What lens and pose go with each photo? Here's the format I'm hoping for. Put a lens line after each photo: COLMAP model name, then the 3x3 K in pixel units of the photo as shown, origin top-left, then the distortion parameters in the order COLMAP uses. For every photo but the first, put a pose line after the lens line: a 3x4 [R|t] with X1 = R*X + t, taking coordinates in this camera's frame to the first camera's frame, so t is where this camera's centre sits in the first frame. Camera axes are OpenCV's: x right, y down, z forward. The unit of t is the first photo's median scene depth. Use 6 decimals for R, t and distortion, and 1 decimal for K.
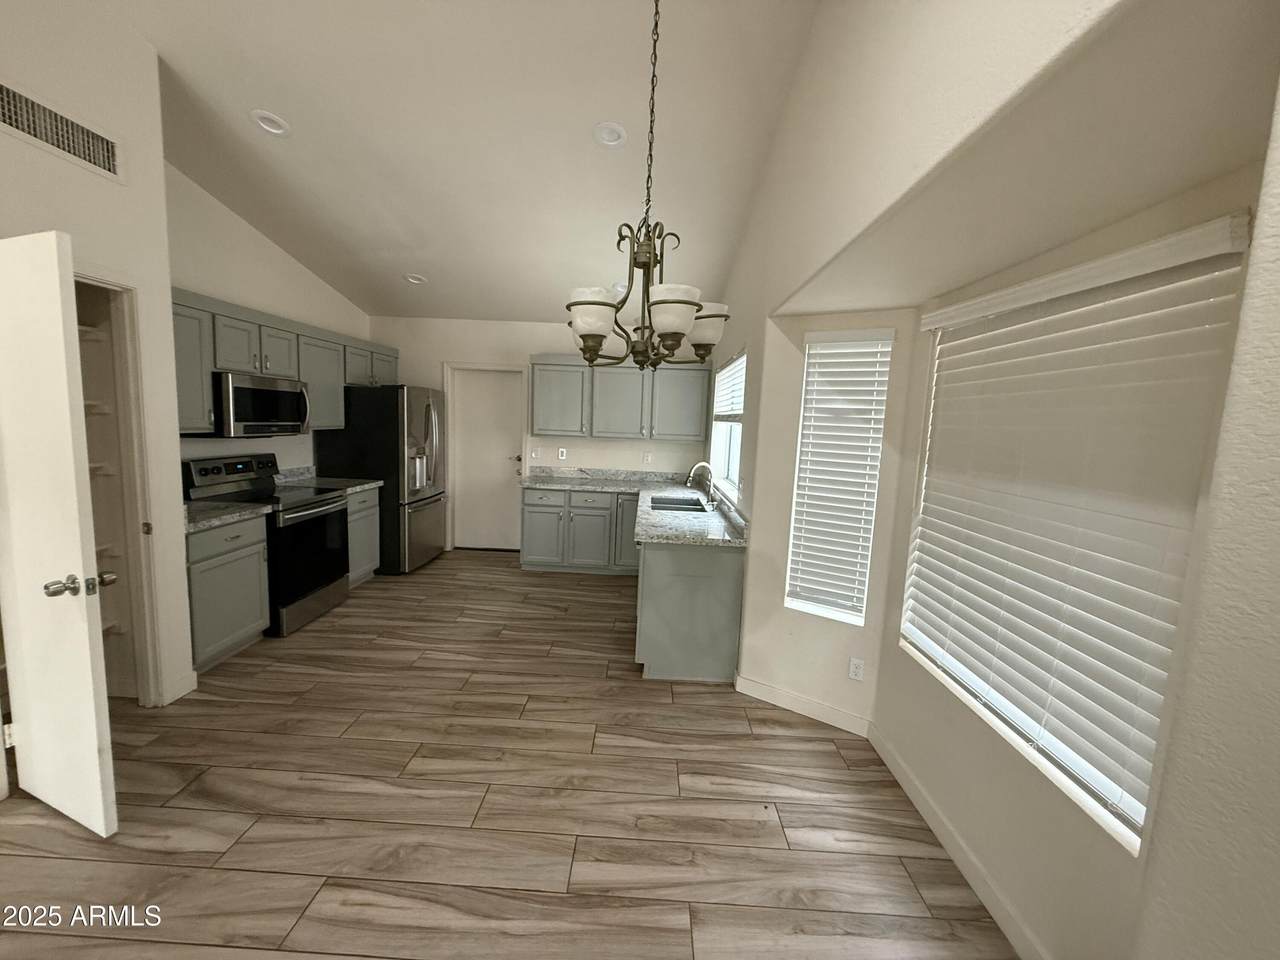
lens RADIAL K [[513.6, 0, 640.0], [0, 513.6, 480.0], [0, 0, 1]] dist [0.010364, 0.000028]
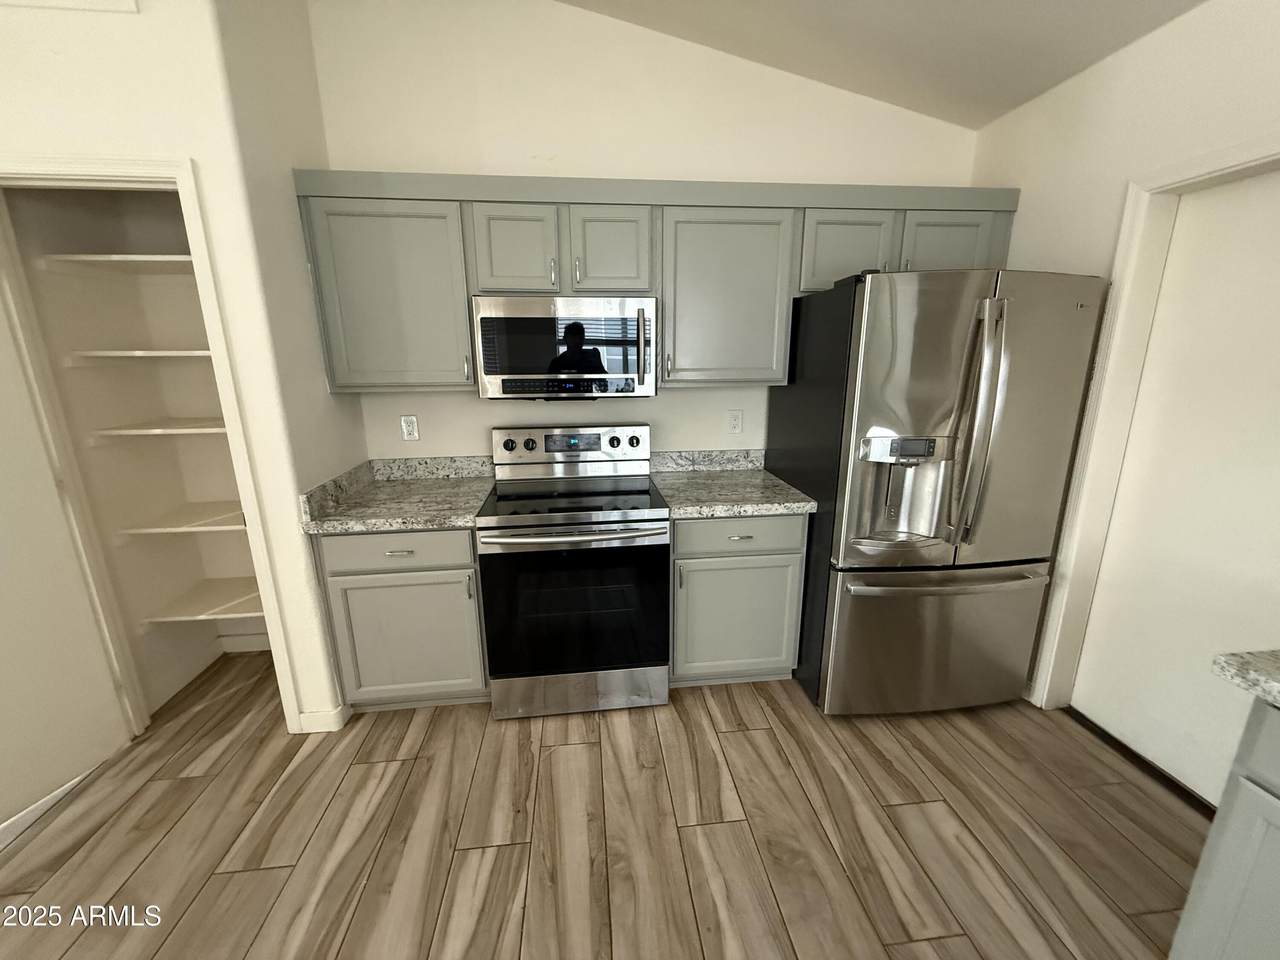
lens RADIAL K [[513.6, 0, 640.0], [0, 513.6, 480.0], [0, 0, 1]] dist [0.010364, 0.000028]
pose [[0.127331, 0.196336, -0.972234, -0.088587], [-0.101915, 0.977614, 0.184075, -0.092975], [0.986610, 0.075647, 0.144490, 0.847726]]
